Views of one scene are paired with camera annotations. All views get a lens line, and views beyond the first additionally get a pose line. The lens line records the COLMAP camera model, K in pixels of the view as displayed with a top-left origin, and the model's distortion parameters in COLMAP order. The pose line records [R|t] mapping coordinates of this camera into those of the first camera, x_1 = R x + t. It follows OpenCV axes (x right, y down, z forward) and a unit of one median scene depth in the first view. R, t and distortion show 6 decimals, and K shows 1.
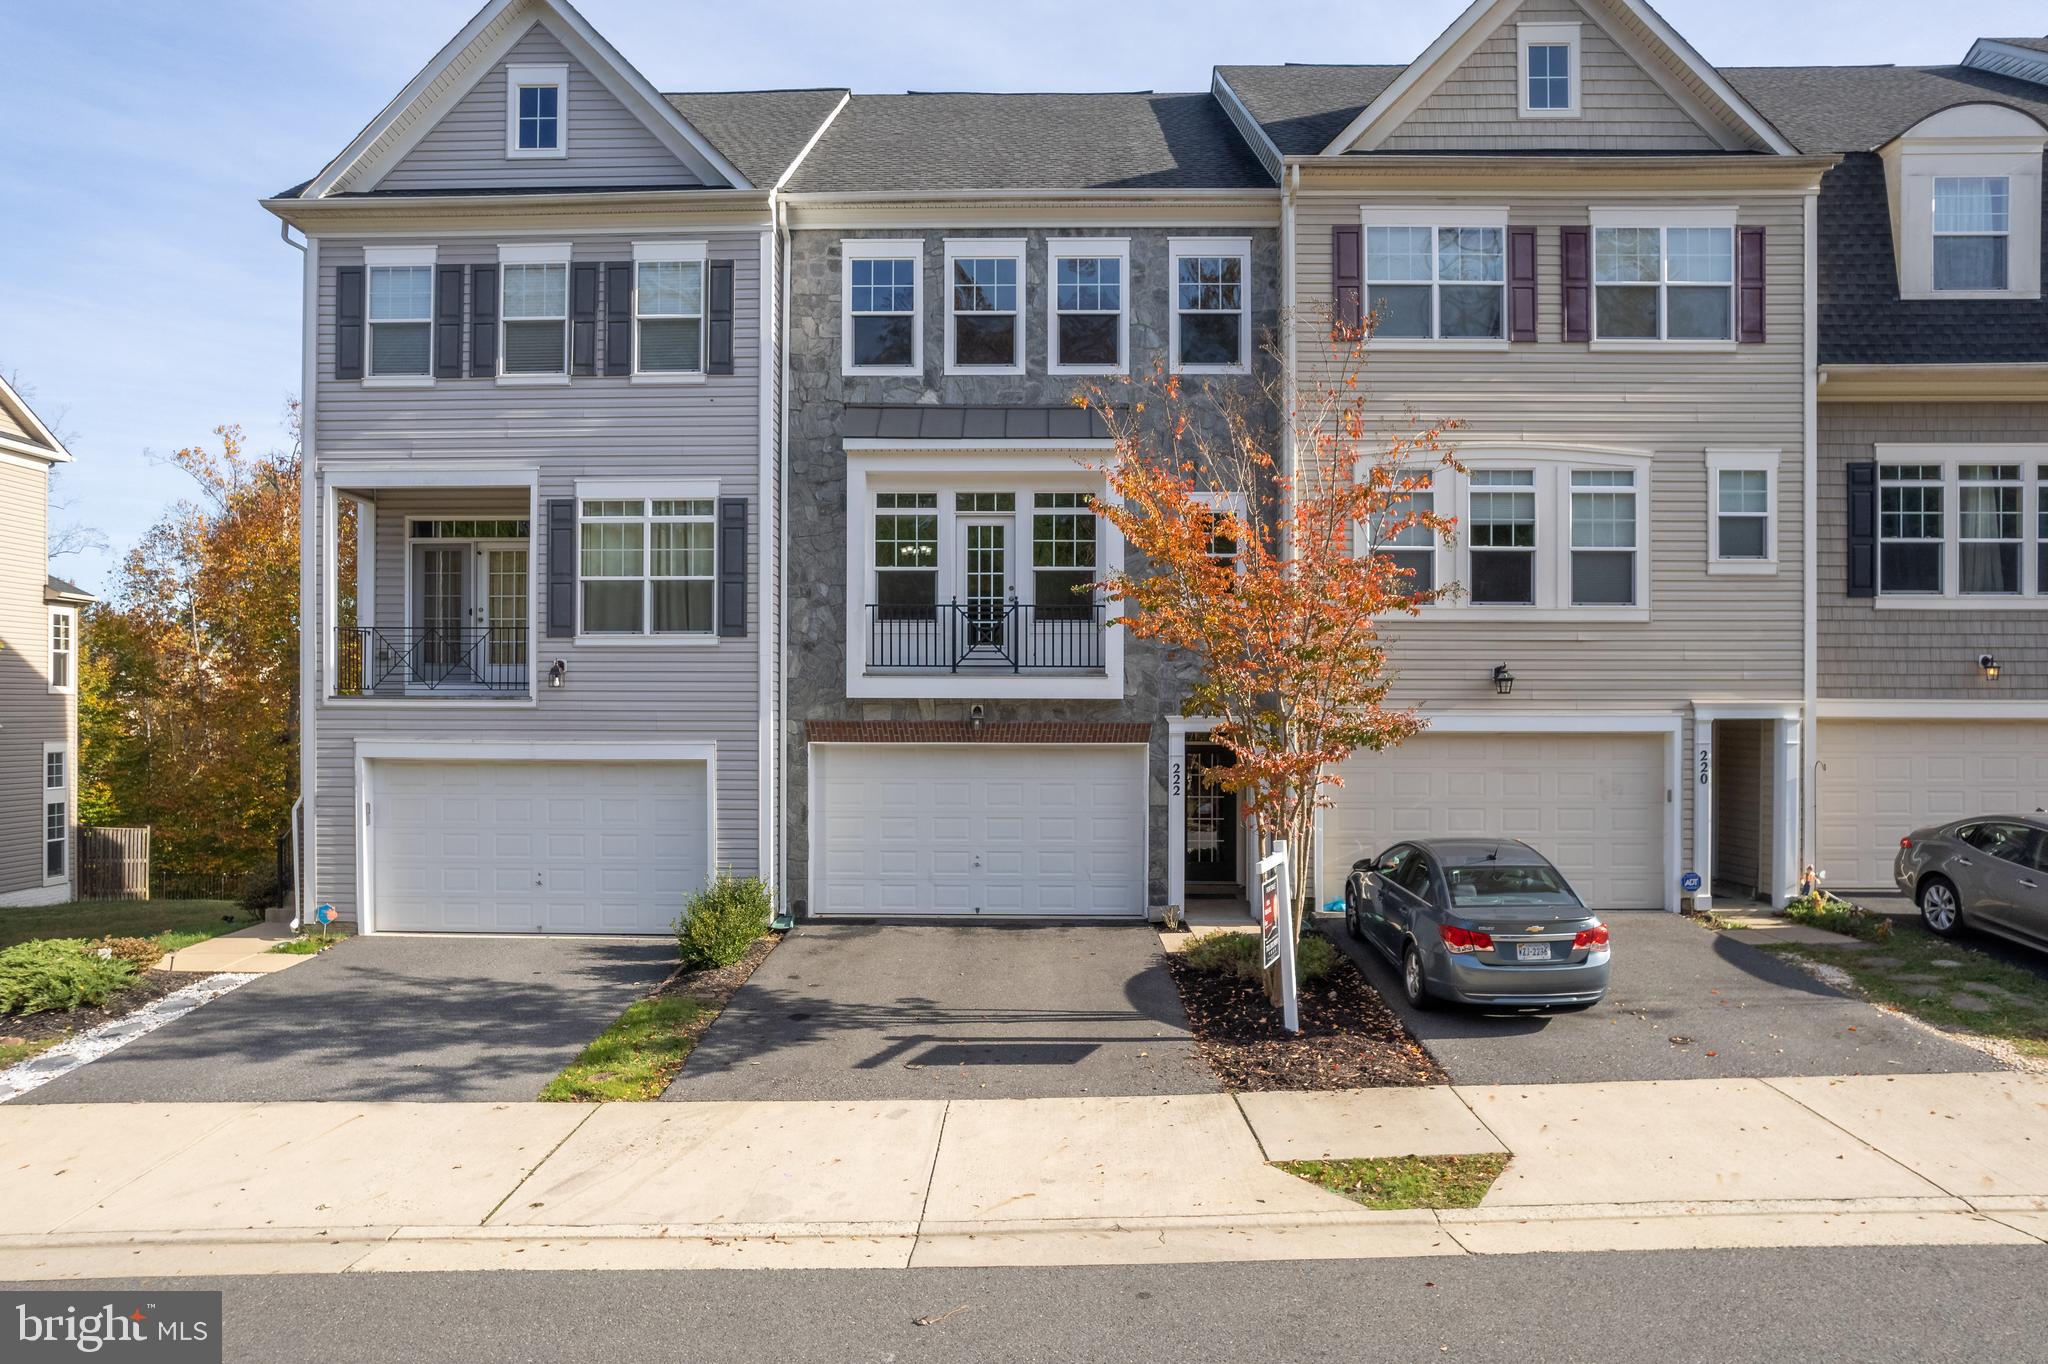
lens RADIAL K [[1330.3, 0, 1021.3], [0, 1330.3, 732.2], [0, 0, 1]] dist [-0.085252, 0.072436]
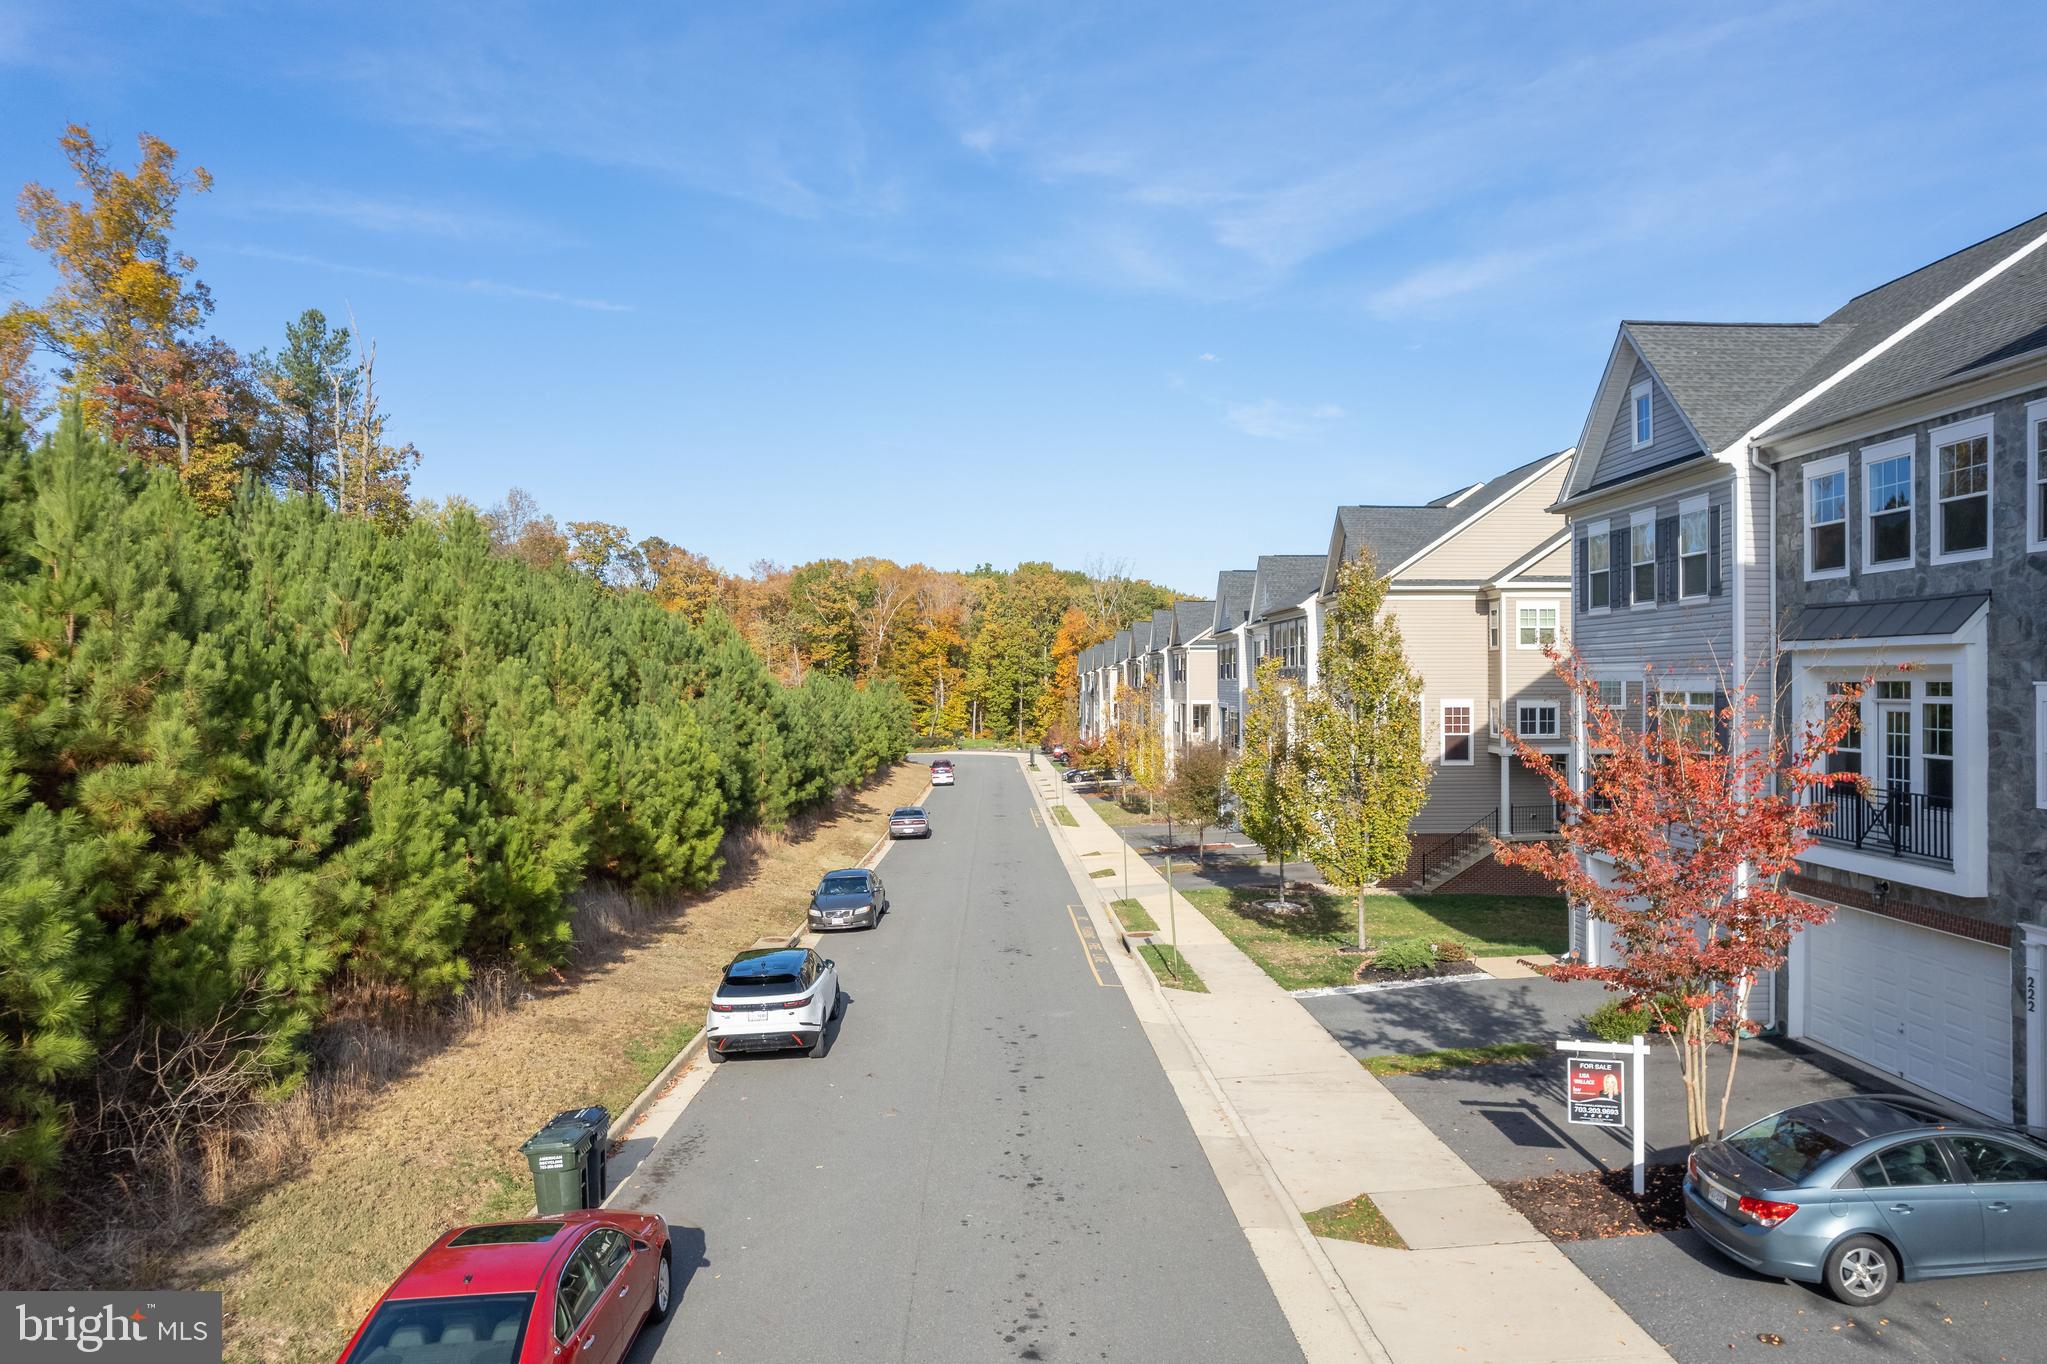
lens RADIAL K [[1333.7, 0, 1077.5], [0, 1333.7, 681.4], [0, 0, 1]] dist [-0.000162, 0.068402]
pose [[0.081610, -0.002647, -0.996661, 1.028989], [-0.006867, 0.999971, -0.003219, -0.178414], [0.996641, 0.007107, 0.081589, 0.269216]]
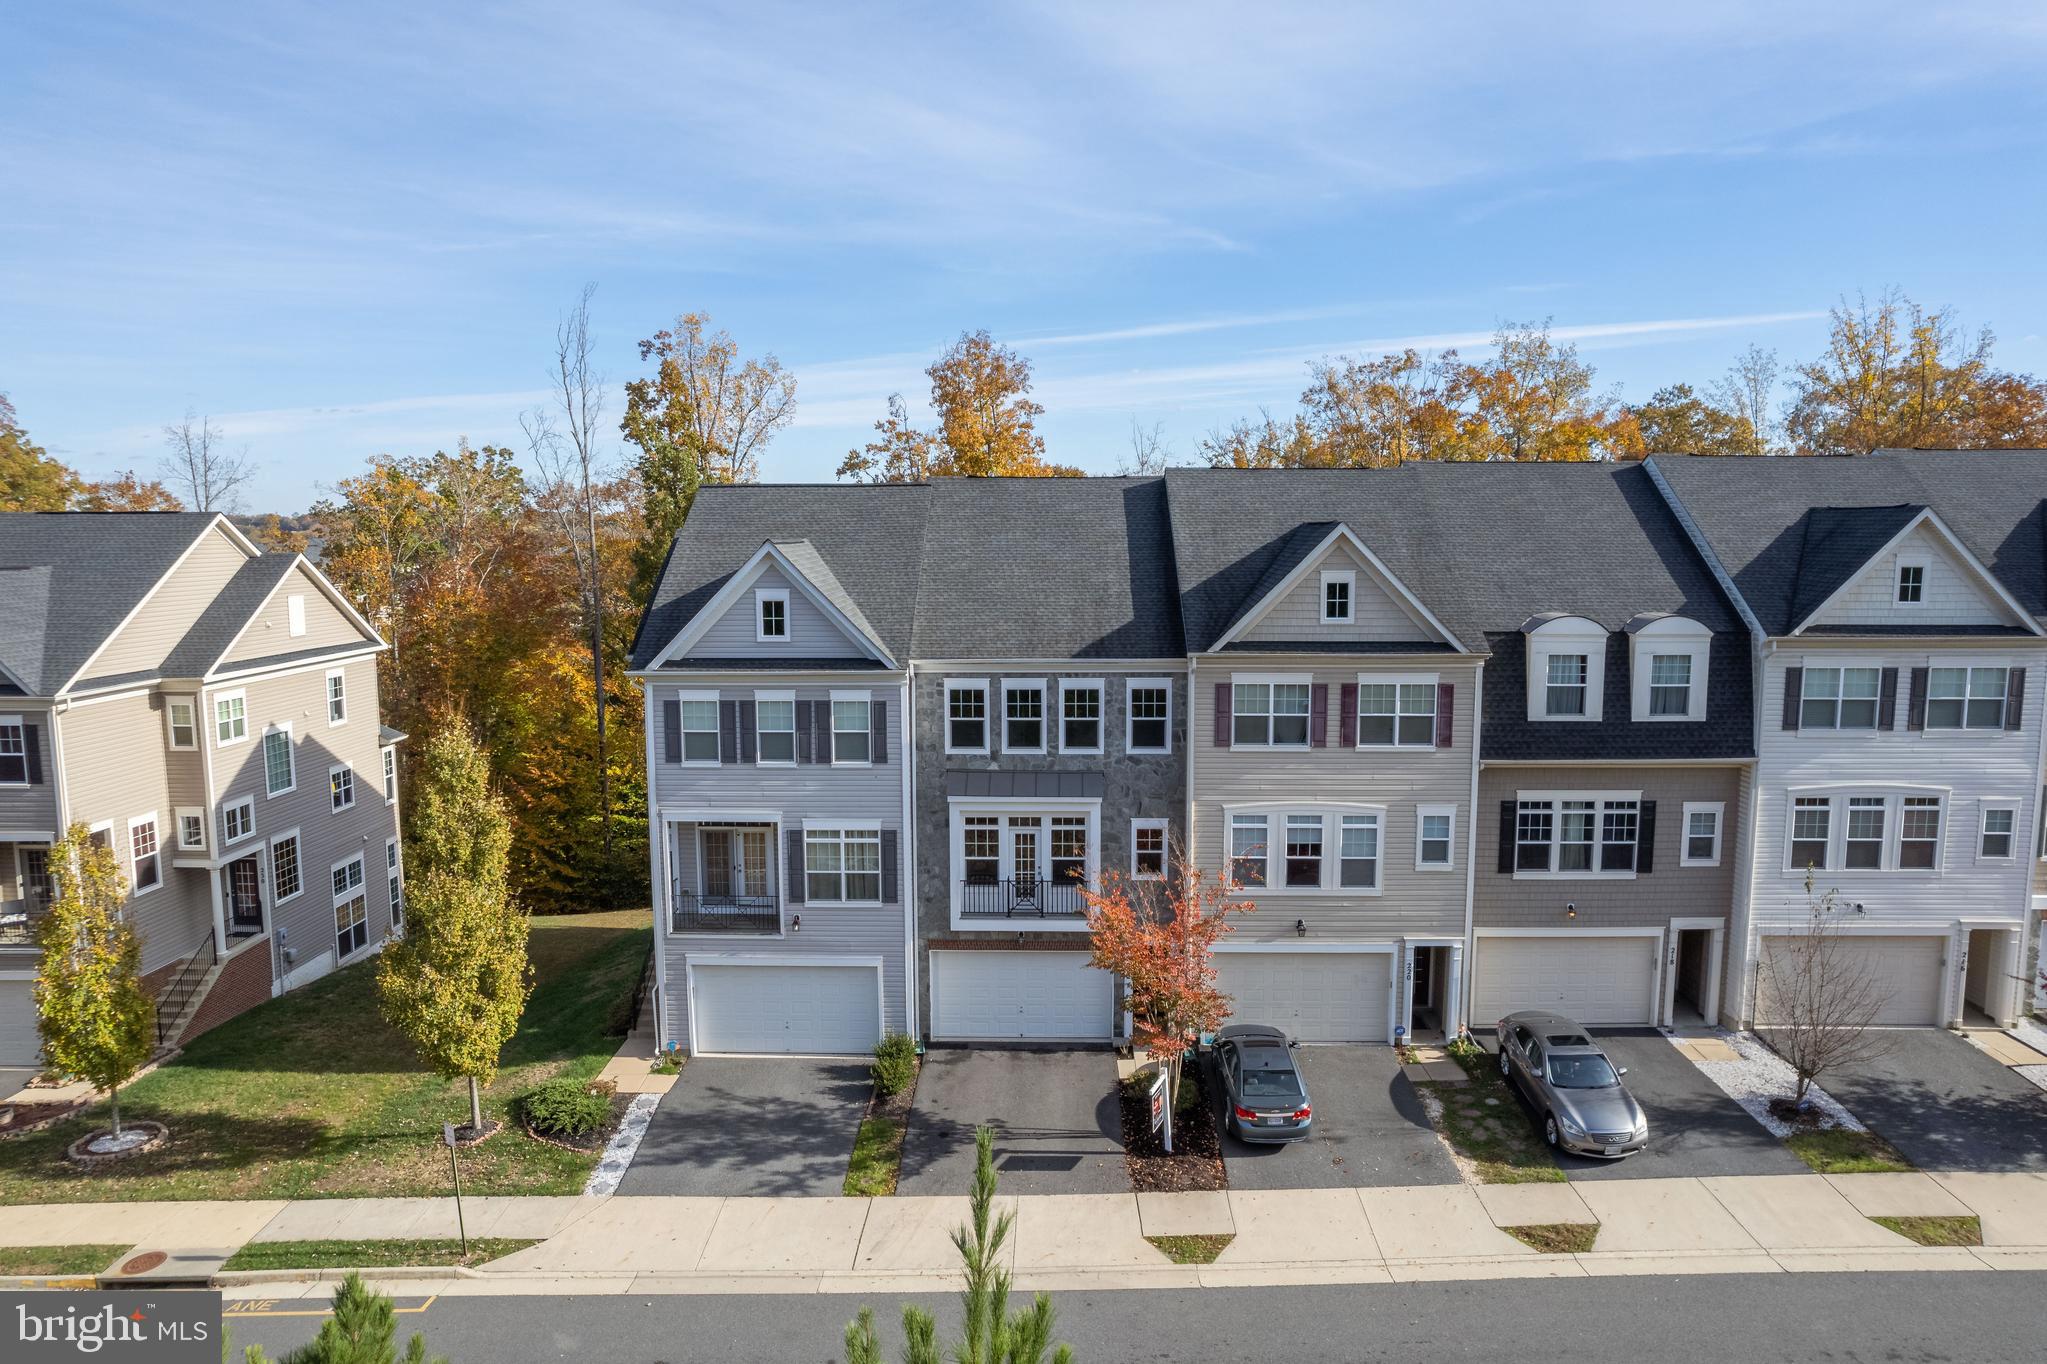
lens RADIAL K [[1315.3, 0, 1035.2], [0, 1315.3, 682.0], [0, 0, 1]] dist [-0.073123, 0.064514]
pose [[0.999994, -0.003318, -0.000851, -0.010919], [0.003391, 0.993996, 0.109367, -0.581406], [0.000483, -0.109369, 0.994001, -0.799613]]
